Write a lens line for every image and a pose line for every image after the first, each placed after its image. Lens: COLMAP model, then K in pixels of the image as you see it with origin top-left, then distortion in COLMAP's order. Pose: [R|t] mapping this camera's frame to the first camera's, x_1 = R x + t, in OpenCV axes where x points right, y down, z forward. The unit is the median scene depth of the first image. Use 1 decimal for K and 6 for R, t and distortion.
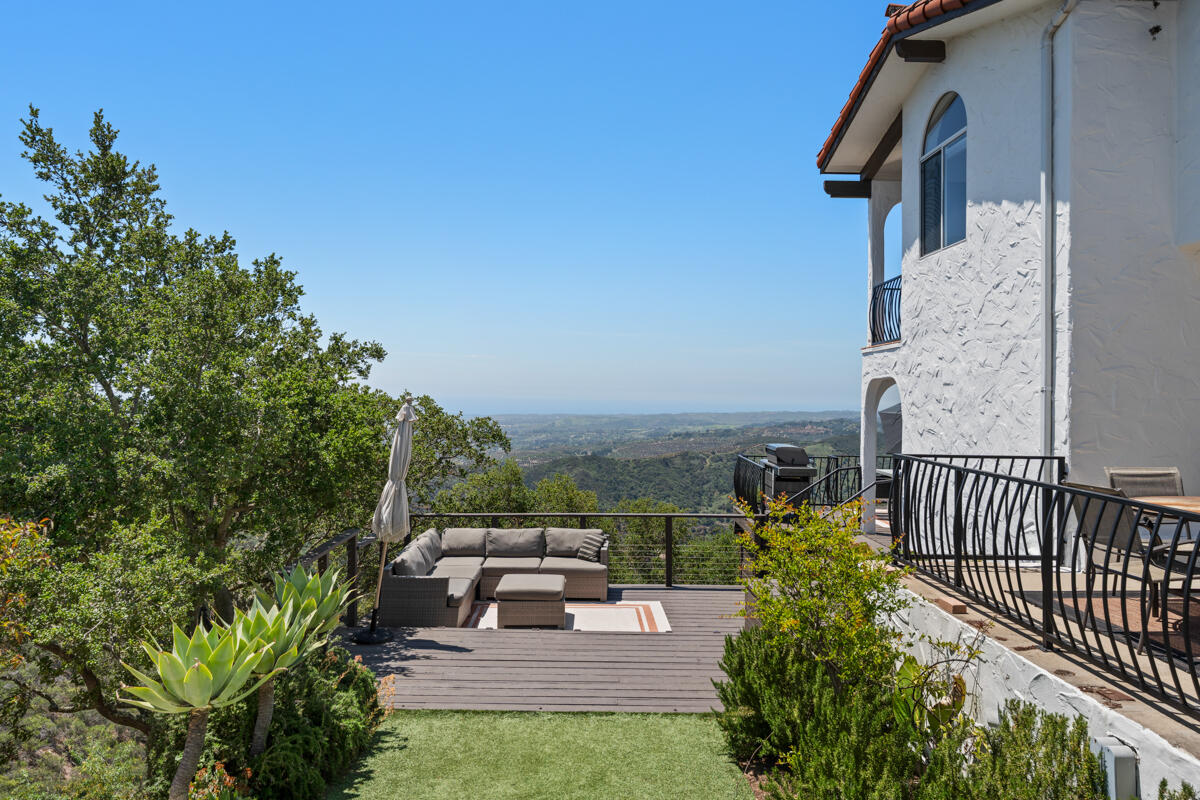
lens RADIAL K [[806.7, 0, 598.8], [0, 806.7, 380.9], [0, 0, 1]] dist [-0.001413, 0.000343]
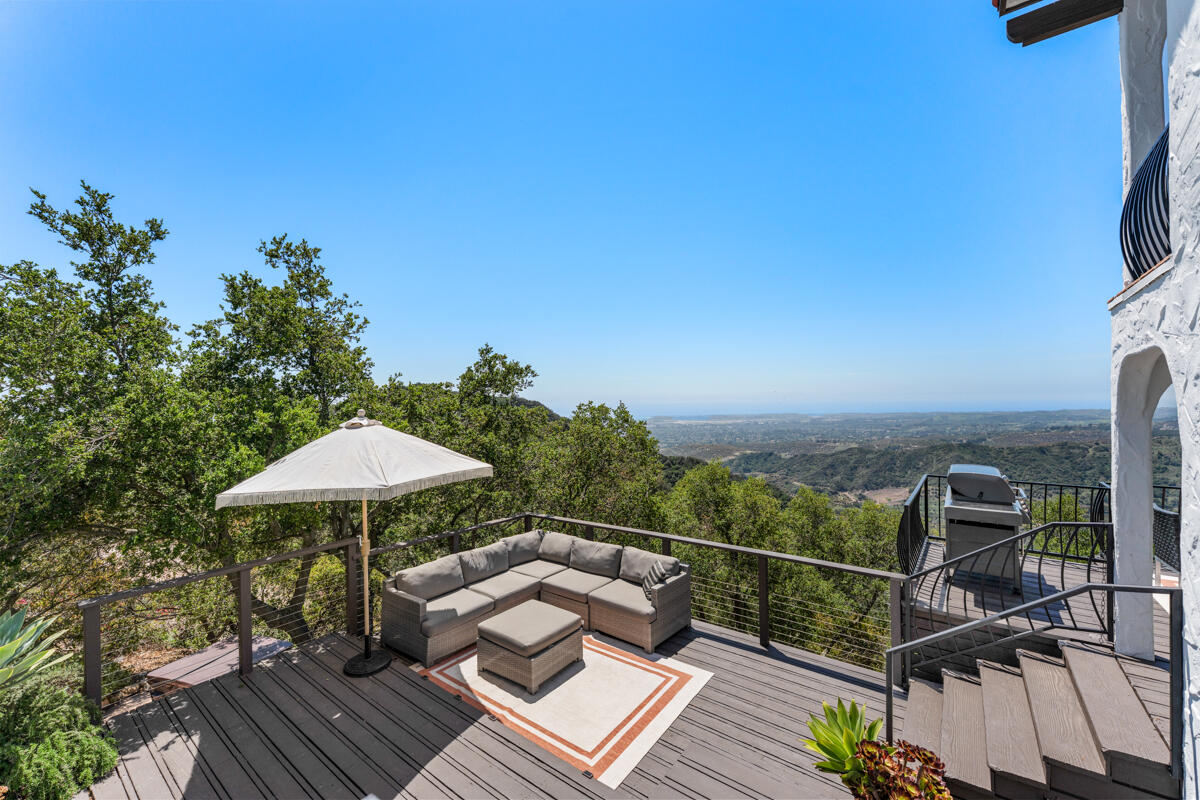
lens RADIAL K [[475.4, 0, 598.4], [0, 475.4, 395.4], [0, 0, 1]] dist [0.000849, 0.000124]
pose [[0.782901, -0.036538, -0.621073, 0.249936], [0.037611, 0.999228, -0.011374, 0.012281], [0.621009, -0.014454, 0.783671, 0.531524]]
